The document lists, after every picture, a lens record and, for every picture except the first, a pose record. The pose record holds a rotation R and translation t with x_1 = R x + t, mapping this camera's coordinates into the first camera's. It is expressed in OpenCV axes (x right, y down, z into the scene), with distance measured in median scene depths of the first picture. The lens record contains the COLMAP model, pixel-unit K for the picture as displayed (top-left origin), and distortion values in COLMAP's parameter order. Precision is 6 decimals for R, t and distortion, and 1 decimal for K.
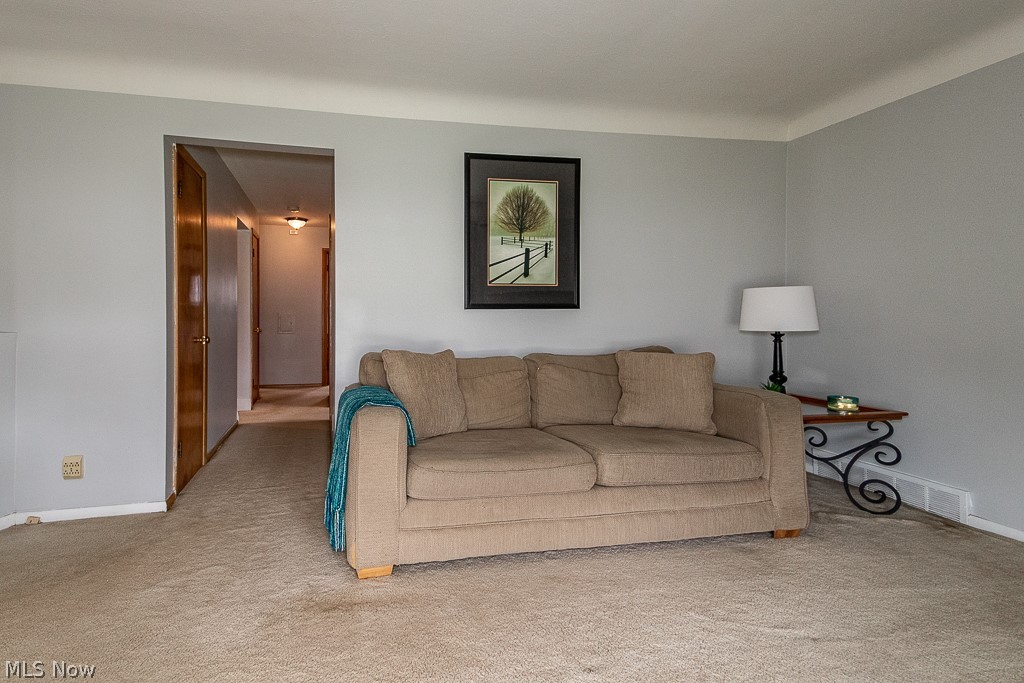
lens RADIAL K [[484.8, 0, 496.8], [0, 484.8, 319.5], [0, 0, 1]] dist [0.034593, -0.009493]
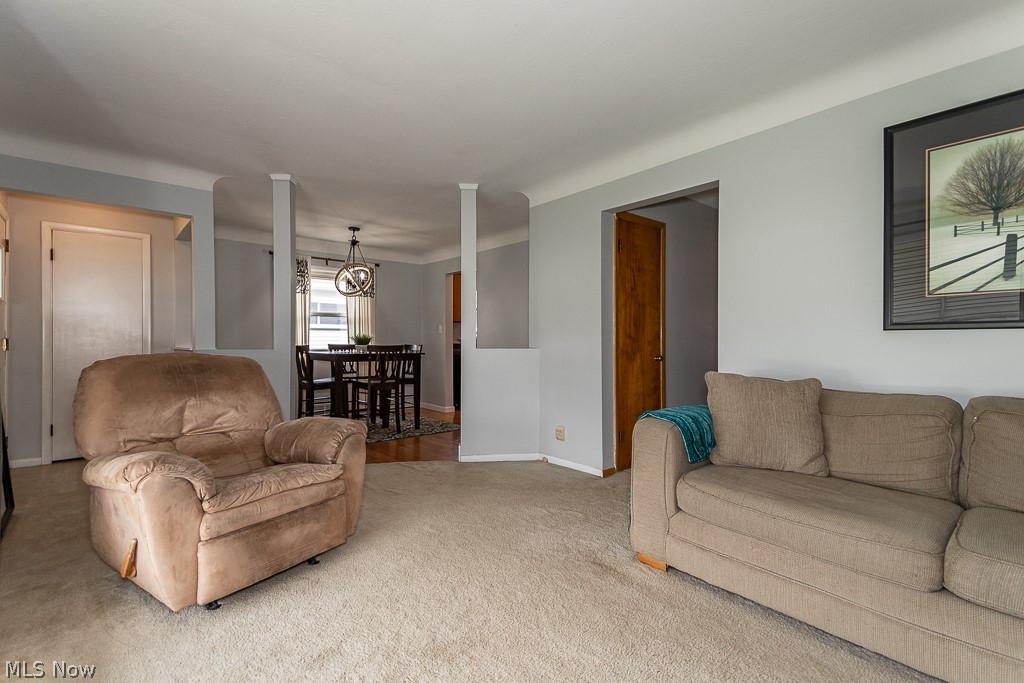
lens RADIAL K [[484.8, 0, 512.7], [0, 484.8, 344.8], [0, 0, 1]] dist [0.034593, -0.009493]
pose [[0.460744, 0.012244, -0.887448, 0.422442], [-0.008041, 0.999921, 0.009621, -0.000244], [0.887496, 0.002703, 0.460807, 0.125906]]
